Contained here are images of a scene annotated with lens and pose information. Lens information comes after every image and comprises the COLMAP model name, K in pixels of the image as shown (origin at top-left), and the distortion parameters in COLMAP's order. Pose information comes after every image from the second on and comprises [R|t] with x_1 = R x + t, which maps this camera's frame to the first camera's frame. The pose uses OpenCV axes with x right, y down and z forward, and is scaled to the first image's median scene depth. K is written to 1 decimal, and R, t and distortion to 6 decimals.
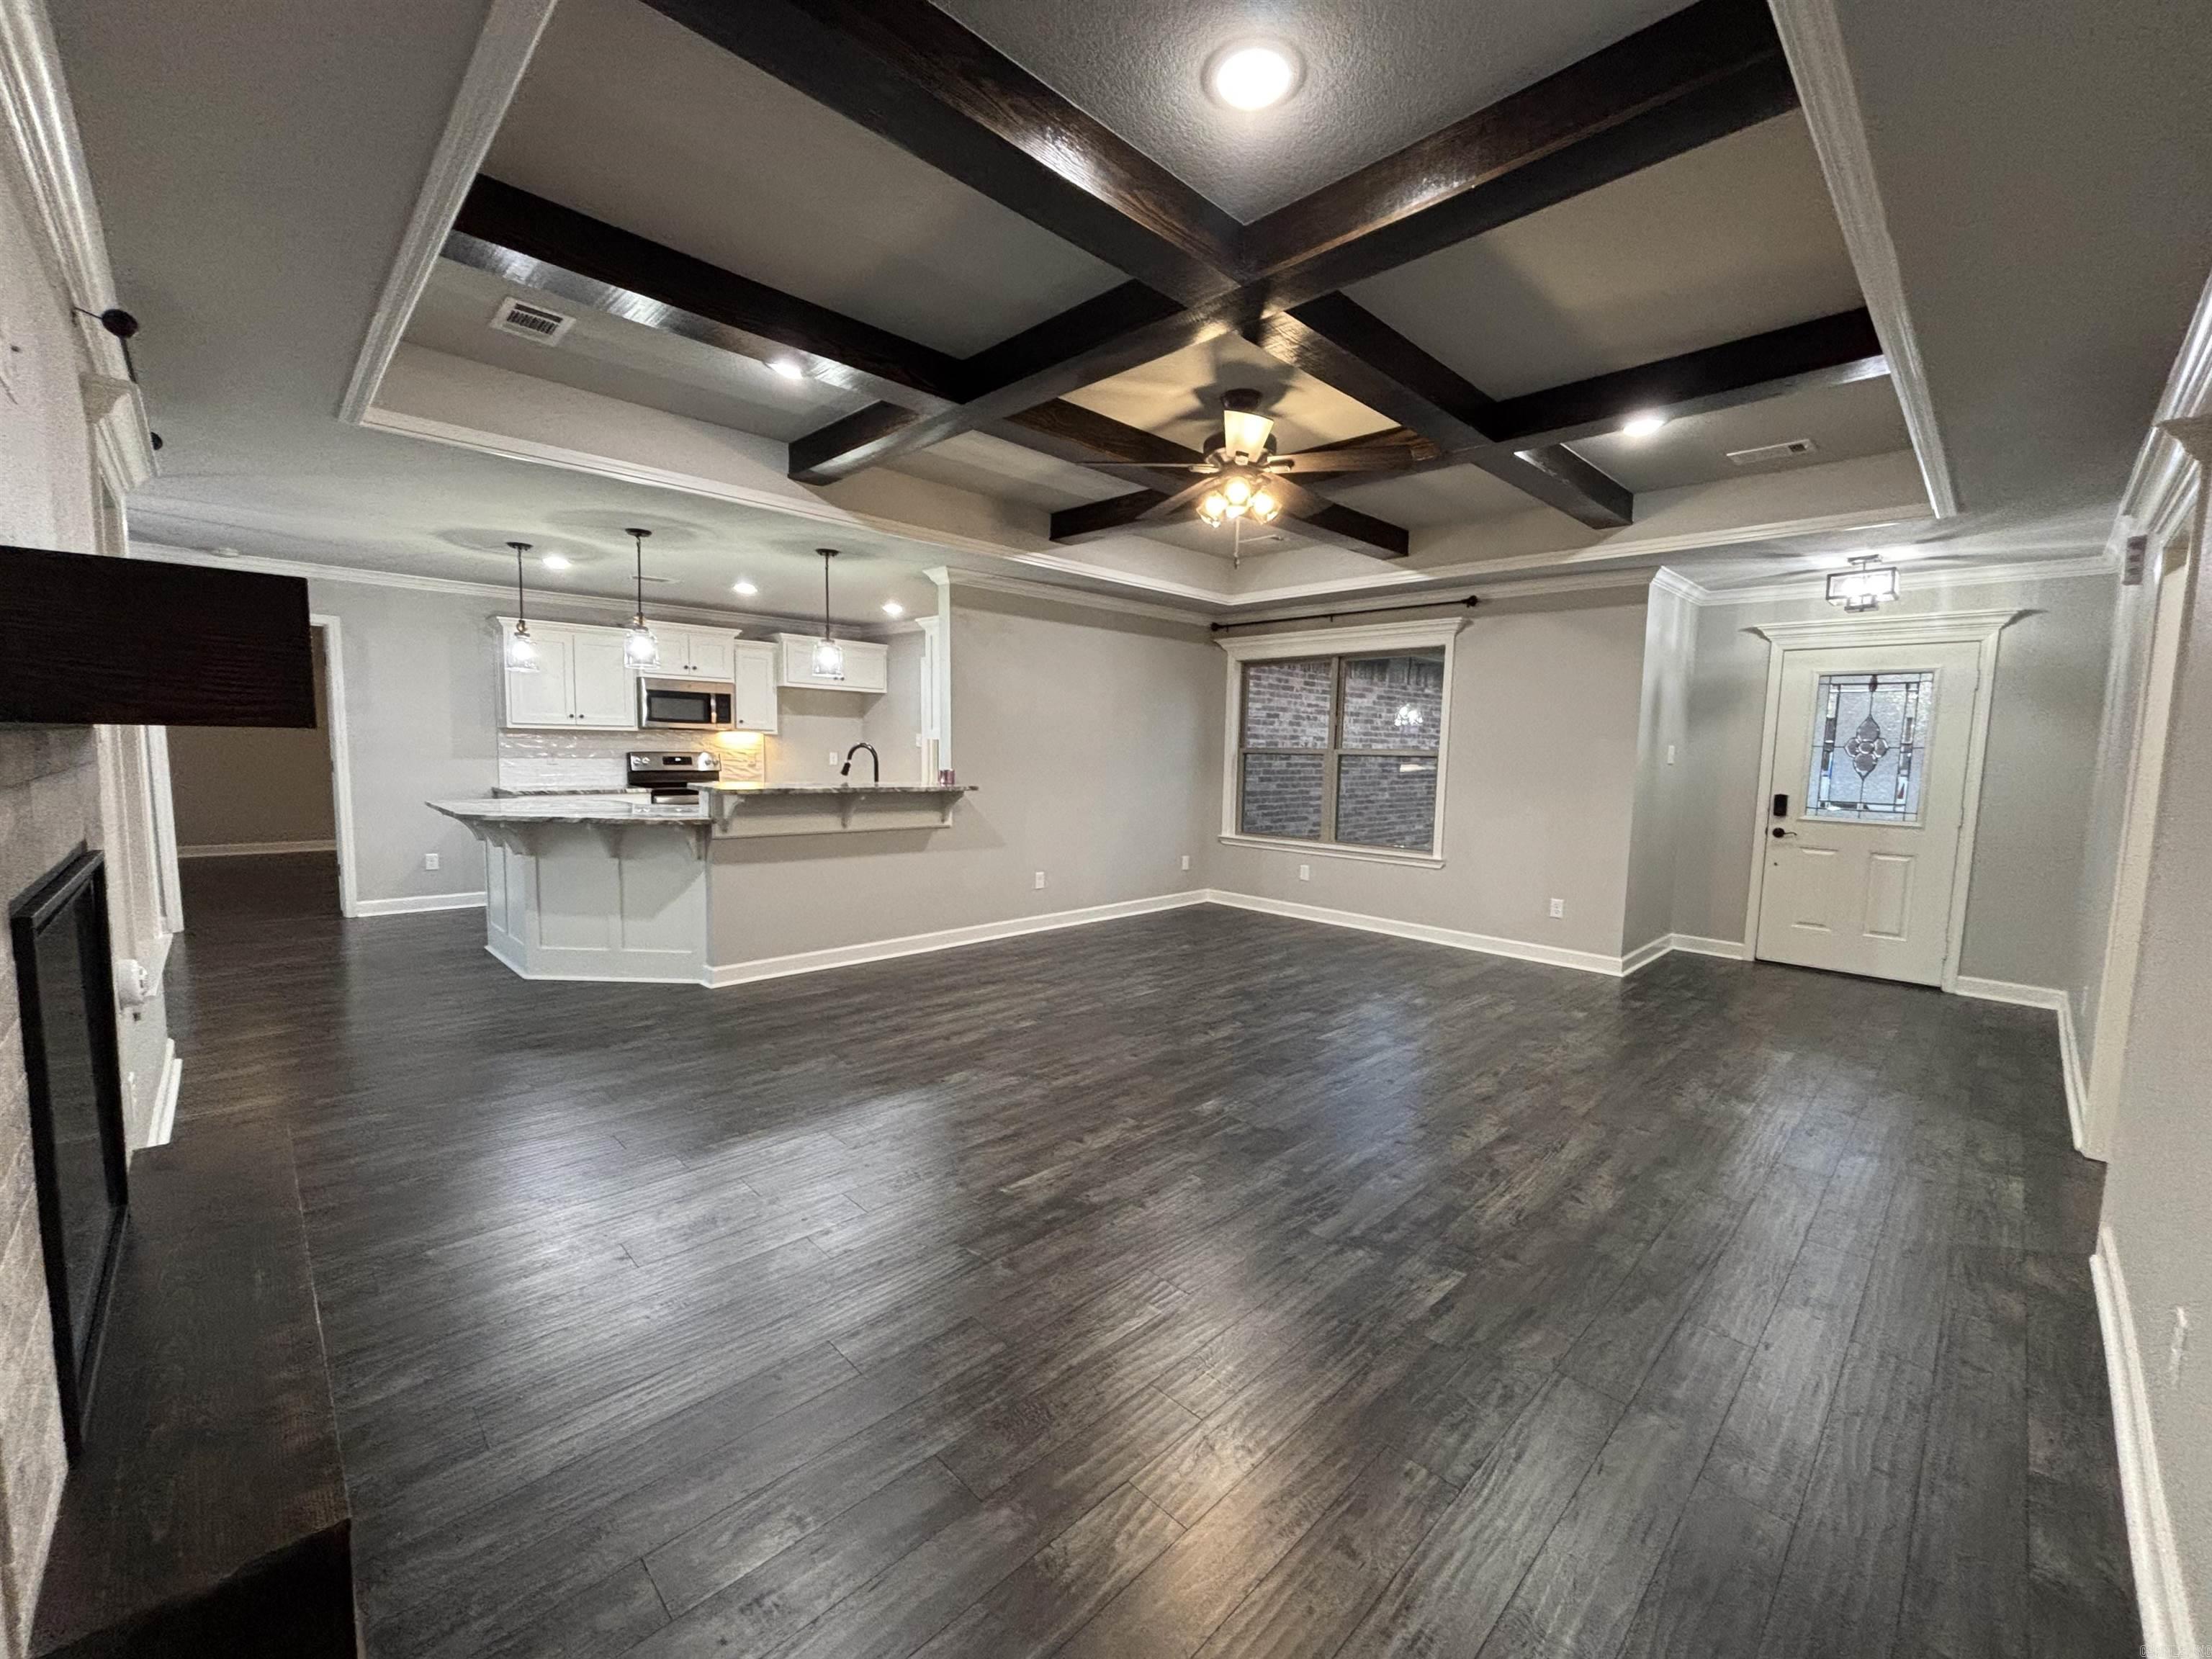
lens RADIAL K [[895.2, 0, 1104.6], [0, 895.2, 833.4], [0, 0, 1]] dist [0.010552, -0.000727]
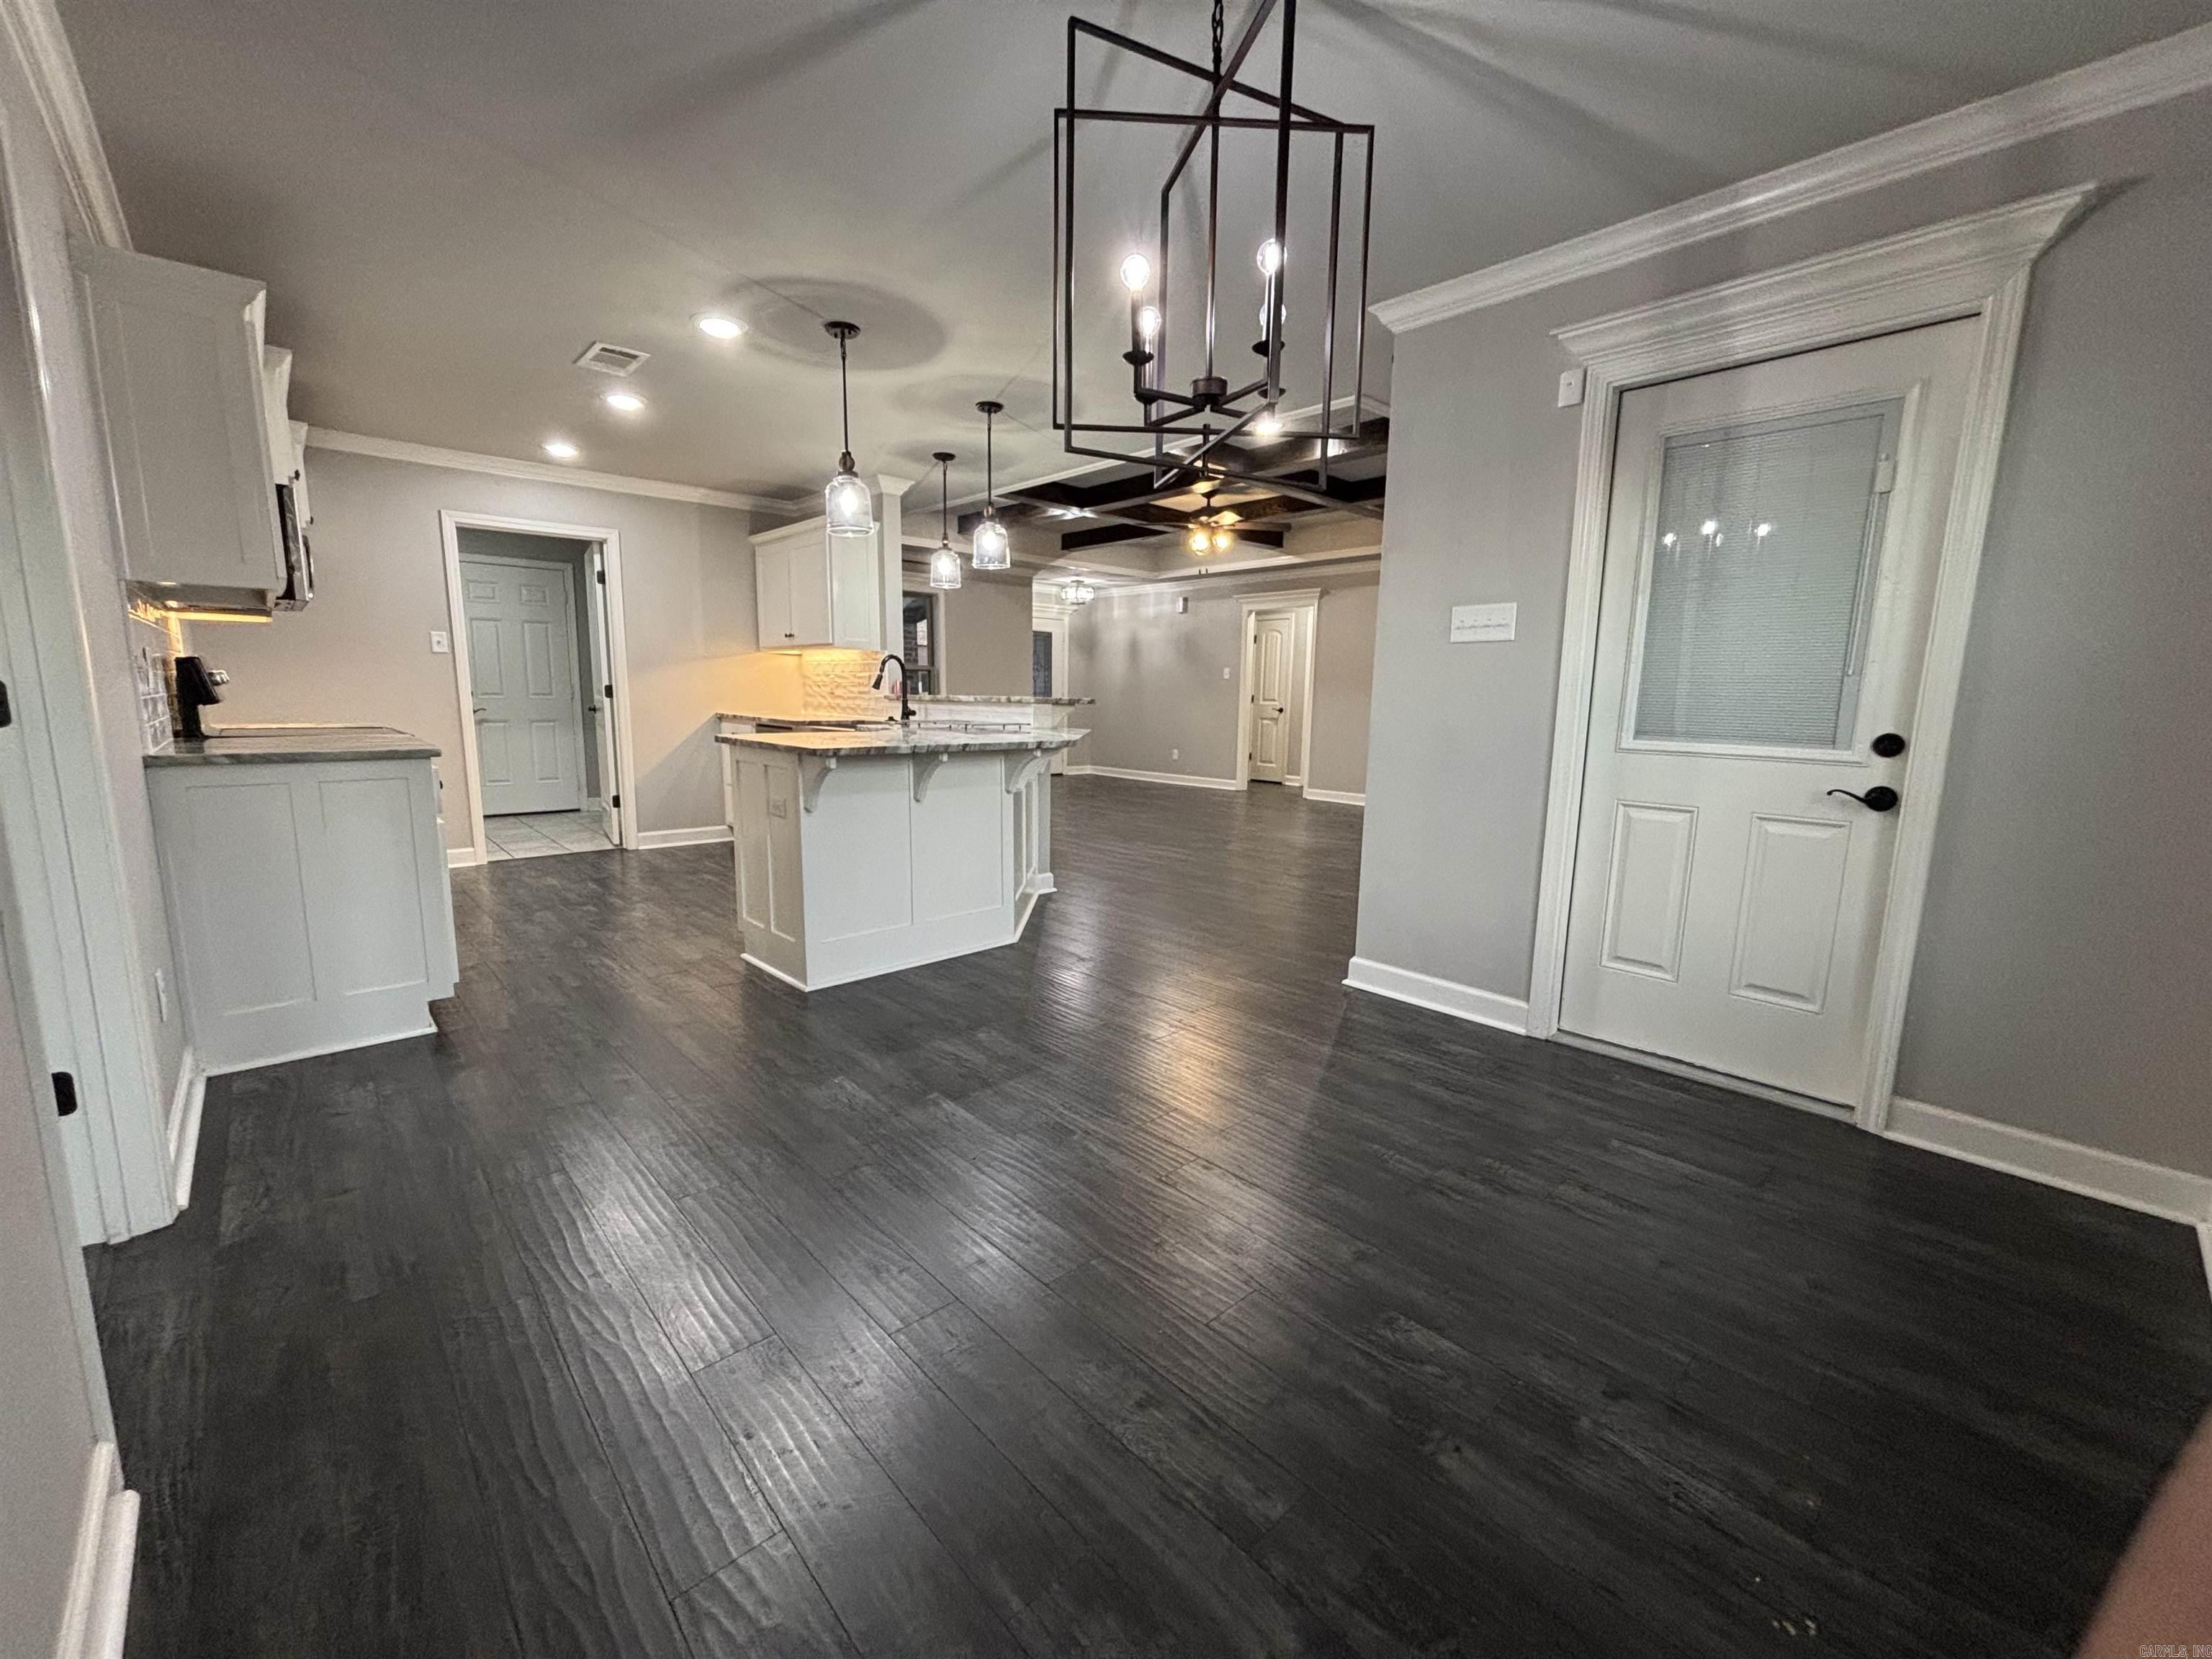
lens RADIAL K [[886.8, 0, 1104.0], [0, 886.8, 831.1], [0, 0, 1]] dist [0.010199, -0.002776]
pose [[0.023619, -0.177992, 0.983748, -1.499914], [0.086424, 0.980703, 0.175366, -0.079971], [-0.995978, 0.080878, 0.038546, 0.943716]]
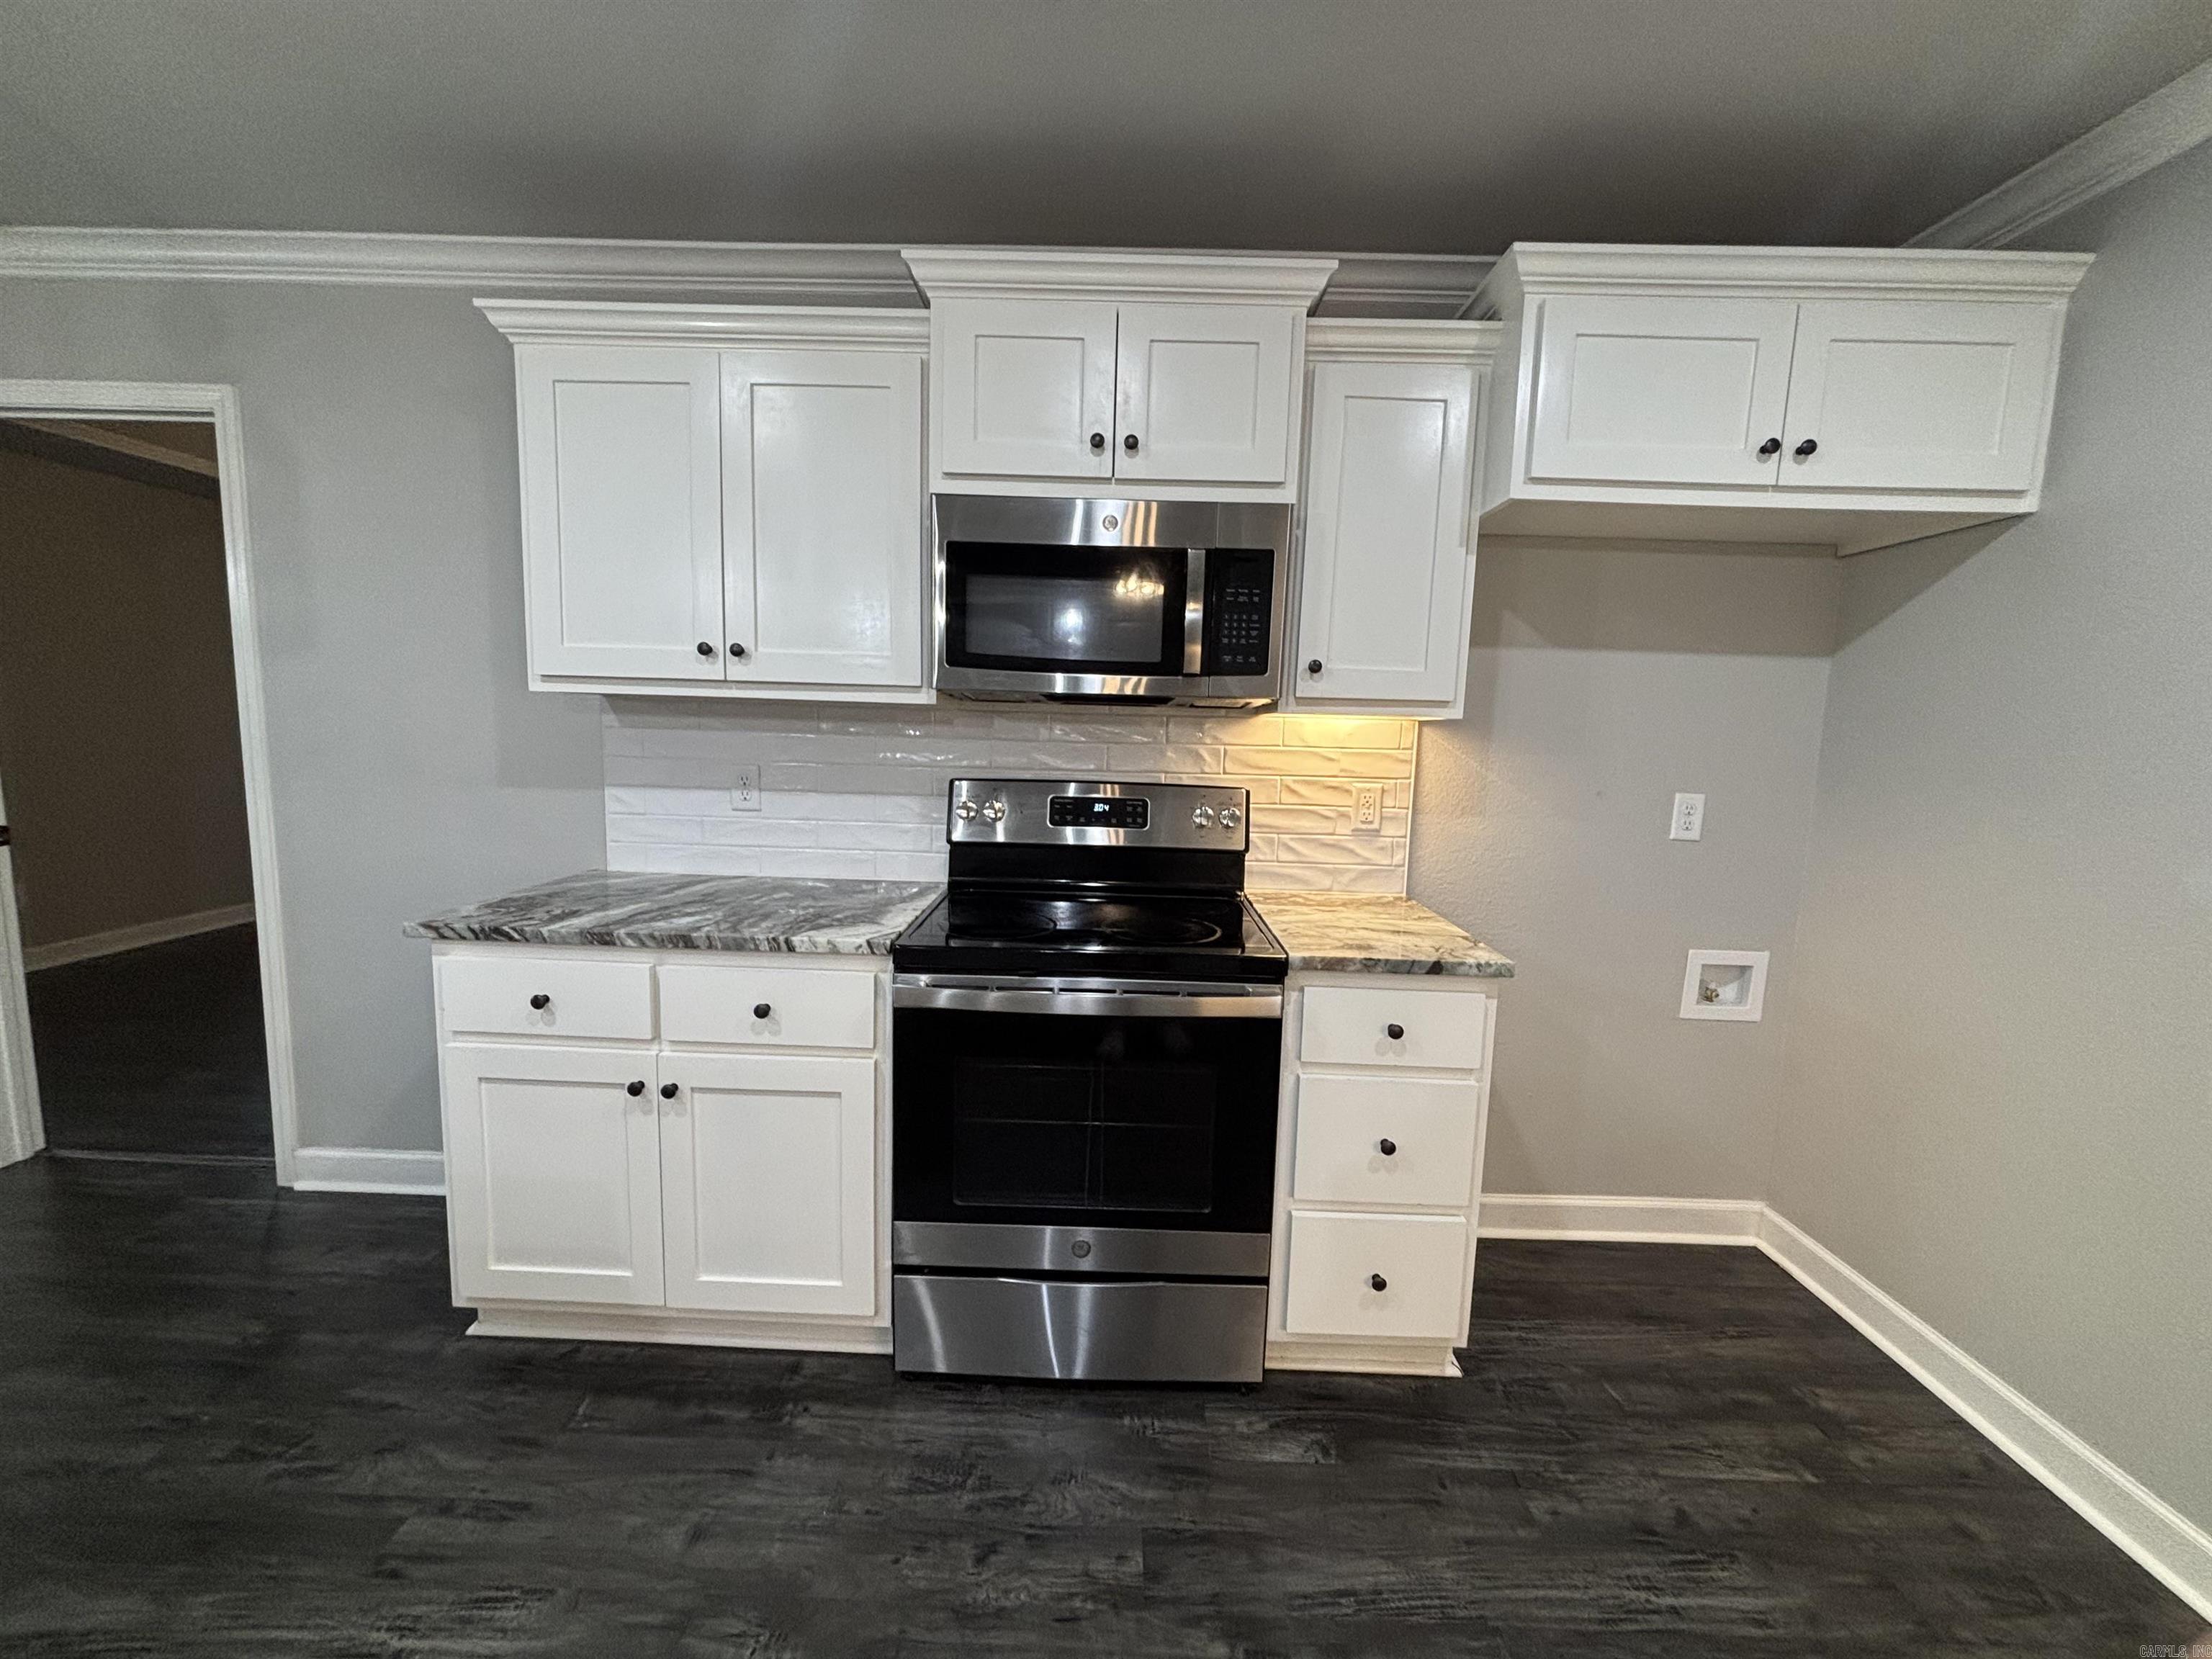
lens RADIAL K [[886.8, 0, 1104.0], [0, 886.8, 831.1], [0, 0, 1]] dist [0.010199, -0.002776]
pose [[0.699320, 0.079388, -0.710386, -0.459024], [-0.082795, 0.996121, 0.029814, -0.140589], [0.709997, 0.037967, 0.703180, 1.348464]]
